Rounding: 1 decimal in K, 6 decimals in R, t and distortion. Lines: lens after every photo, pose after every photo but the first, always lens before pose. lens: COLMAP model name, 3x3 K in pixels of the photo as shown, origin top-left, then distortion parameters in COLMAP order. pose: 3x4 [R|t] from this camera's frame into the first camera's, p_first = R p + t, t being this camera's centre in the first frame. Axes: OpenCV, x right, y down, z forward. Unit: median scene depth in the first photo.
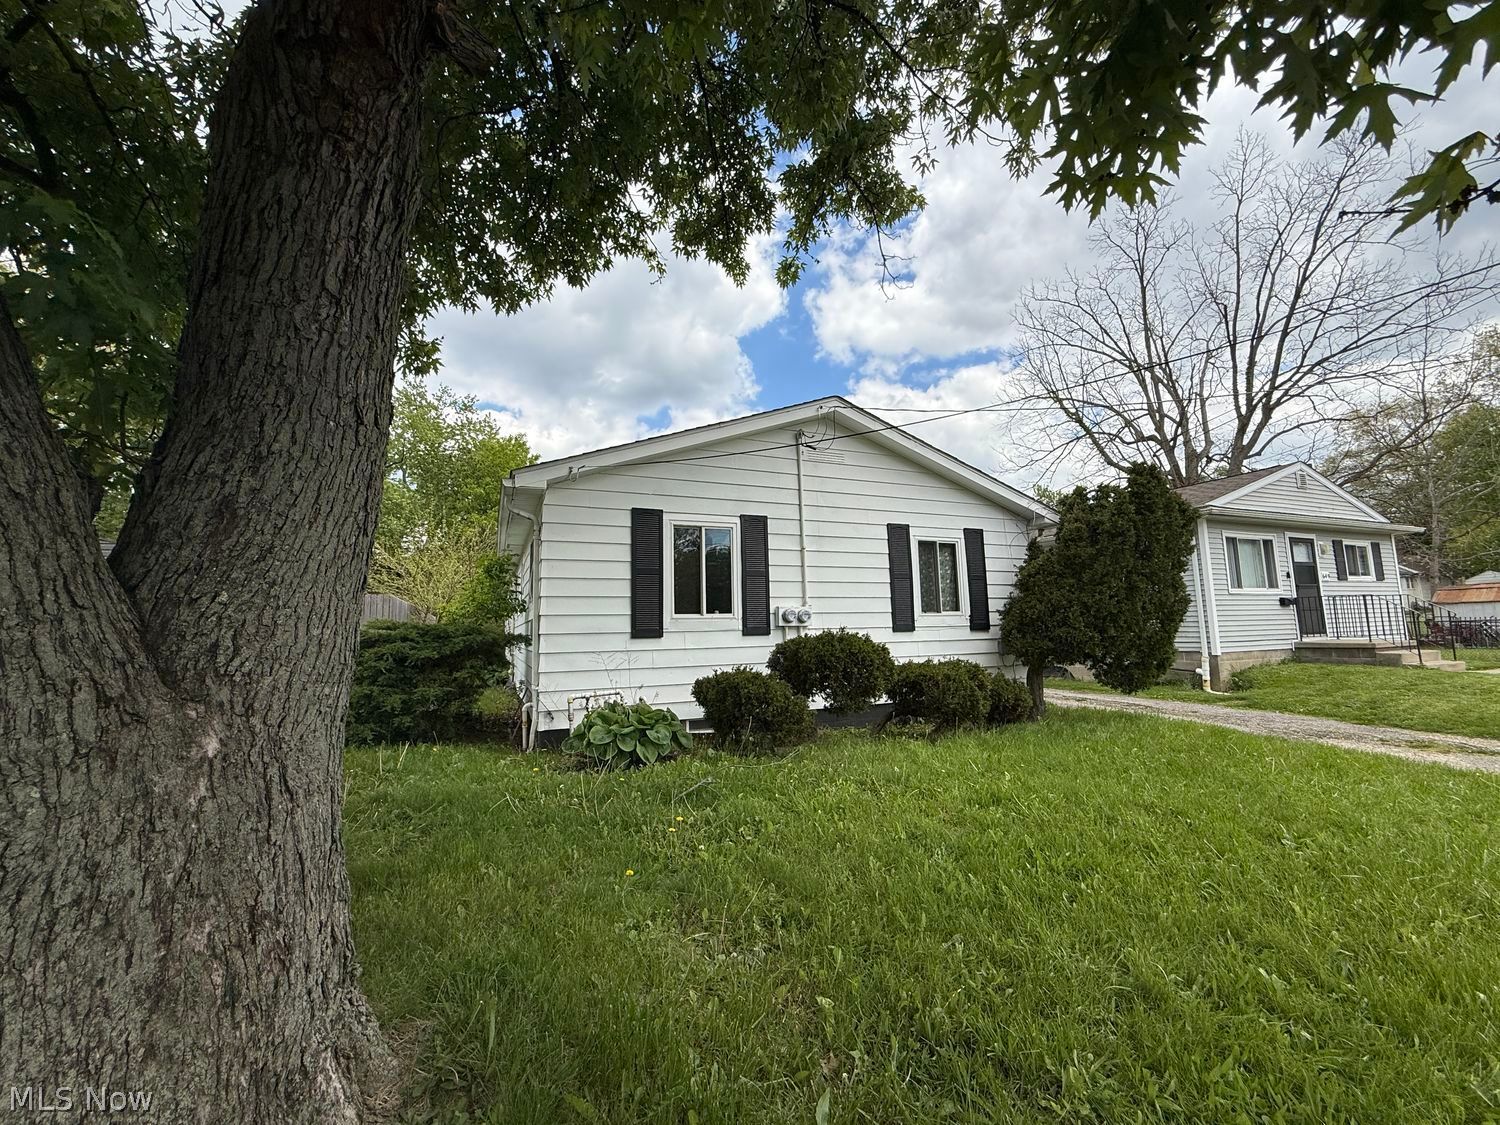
lens RADIAL K [[607.8, 0, 740.3], [0, 607.8, 556.8], [0, 0, 1]] dist [-0.000937, -0.000105]
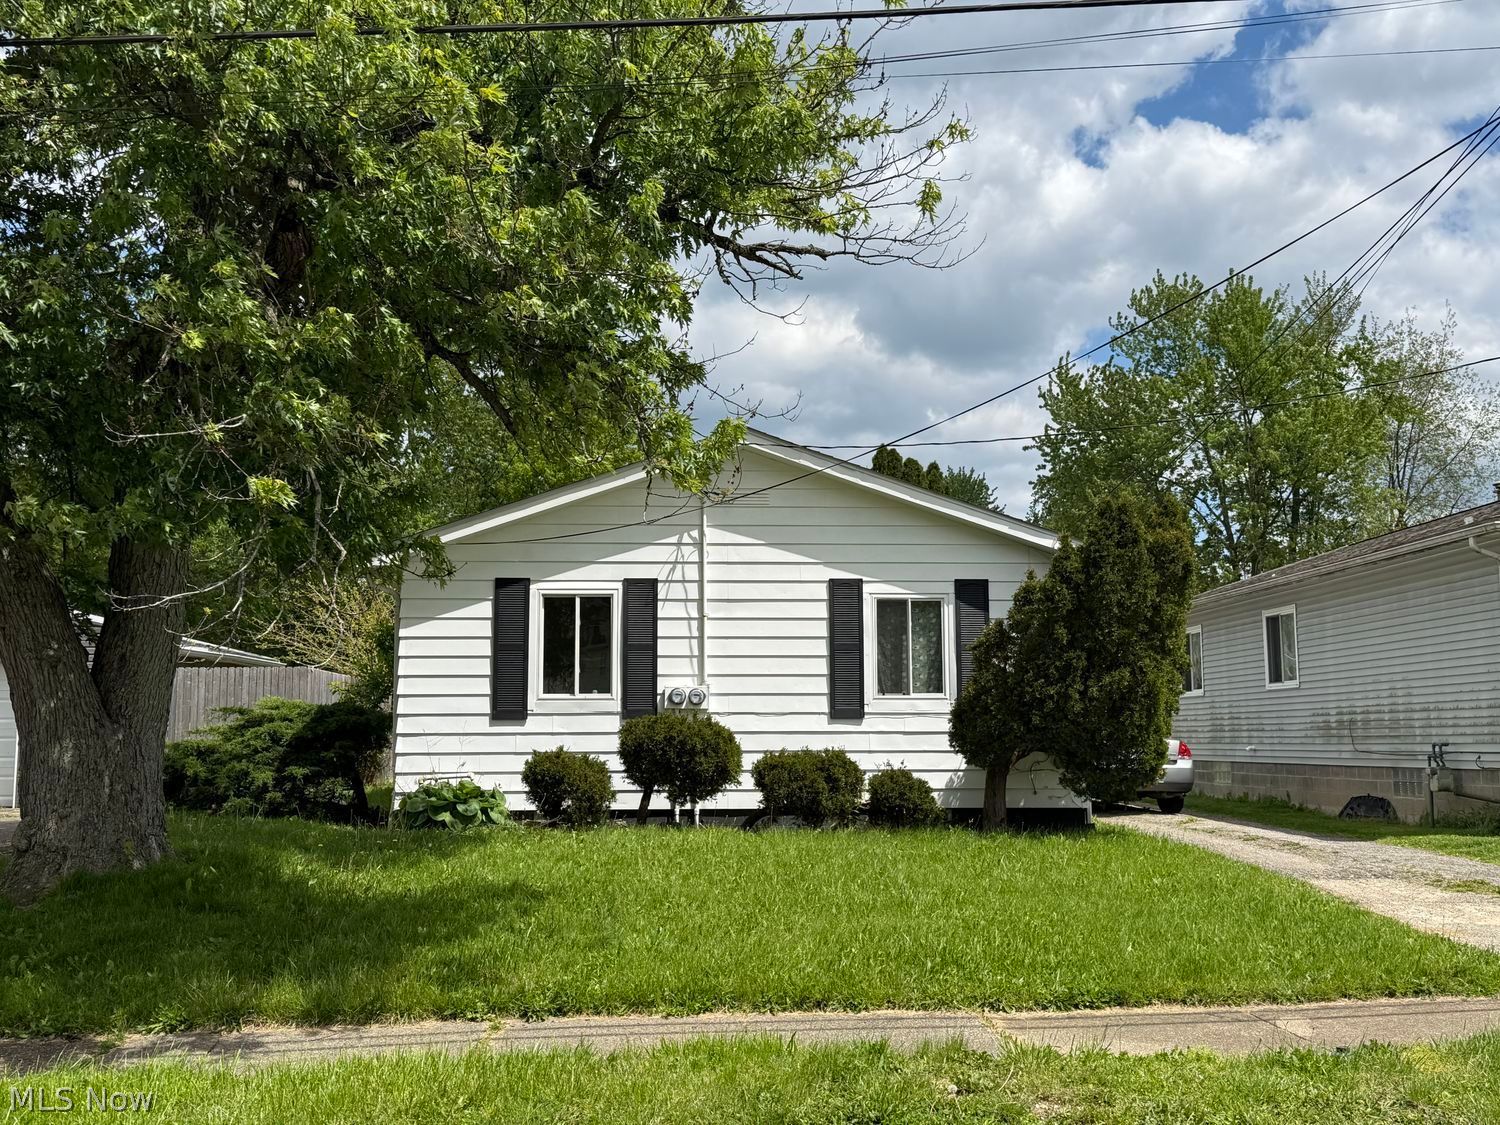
lens RADIAL K [[1562.5, 0, 754.4], [0, 1562.5, 563.1], [0, 0, 1]] dist [0.085930, 0.000000]
pose [[0.945185, -0.021481, -0.325827, 0.922187], [0.025690, 0.999633, 0.008620, -0.108968], [0.325522, -0.016518, 0.945390, -1.062784]]
